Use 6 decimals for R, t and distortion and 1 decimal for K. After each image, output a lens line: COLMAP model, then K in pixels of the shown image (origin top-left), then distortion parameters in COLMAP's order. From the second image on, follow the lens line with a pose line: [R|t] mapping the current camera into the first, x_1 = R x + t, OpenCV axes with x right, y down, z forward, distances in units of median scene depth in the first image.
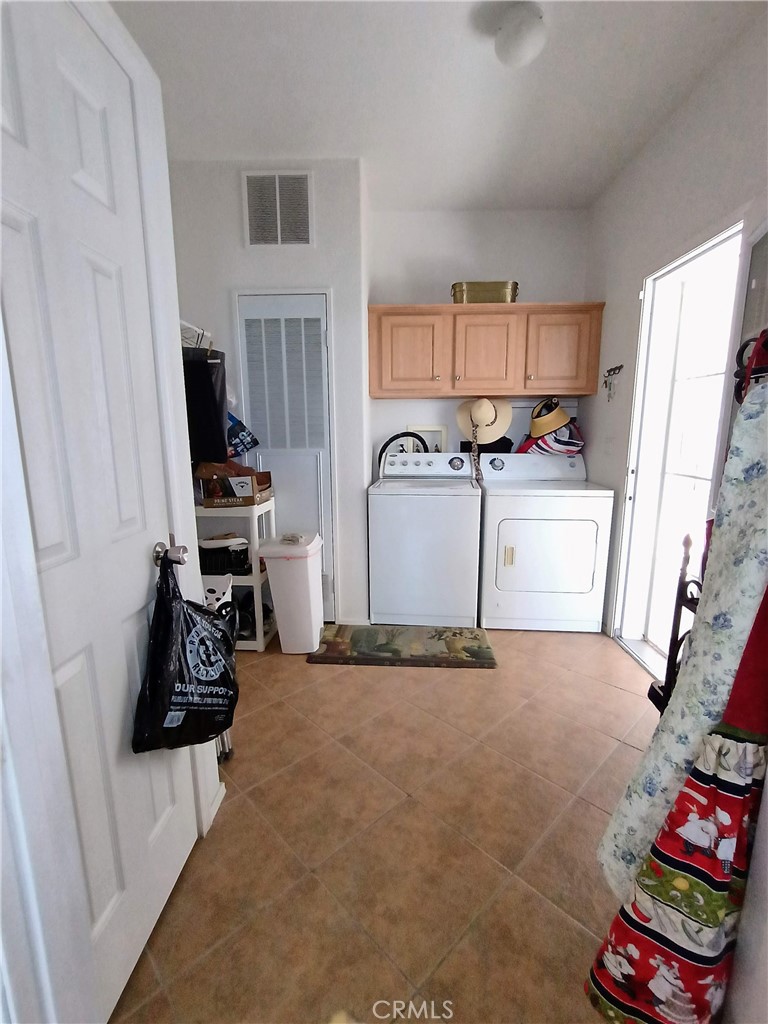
lens RADIAL K [[467.0, 0, 387.0], [0, 467.0, 515.9], [0, 0, 1]] dist [-0.010181, 0.003411]
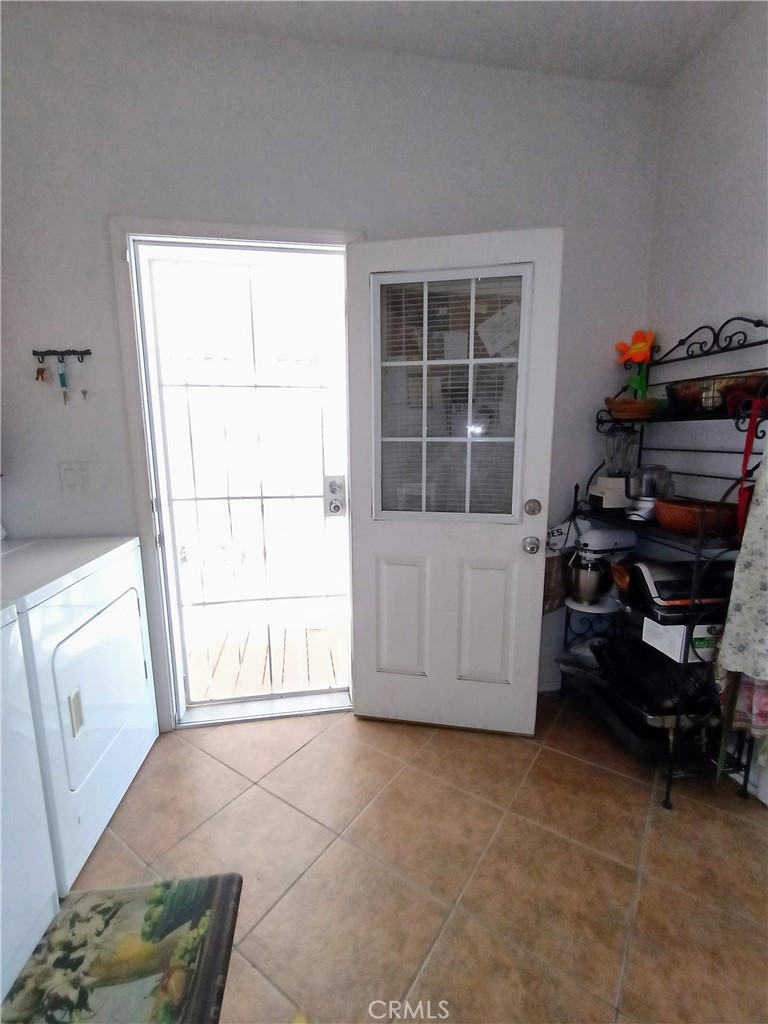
lens RADIAL K [[467.0, 0, 378.8], [0, 467.0, 515.2], [0, 0, 1]] dist [-0.010181, 0.003411]
pose [[-0.190216, -0.159950, 0.968625, -0.249681], [0.188141, 0.962412, 0.195871, -0.157088], [-0.963546, 0.219496, -0.152973, 0.780213]]
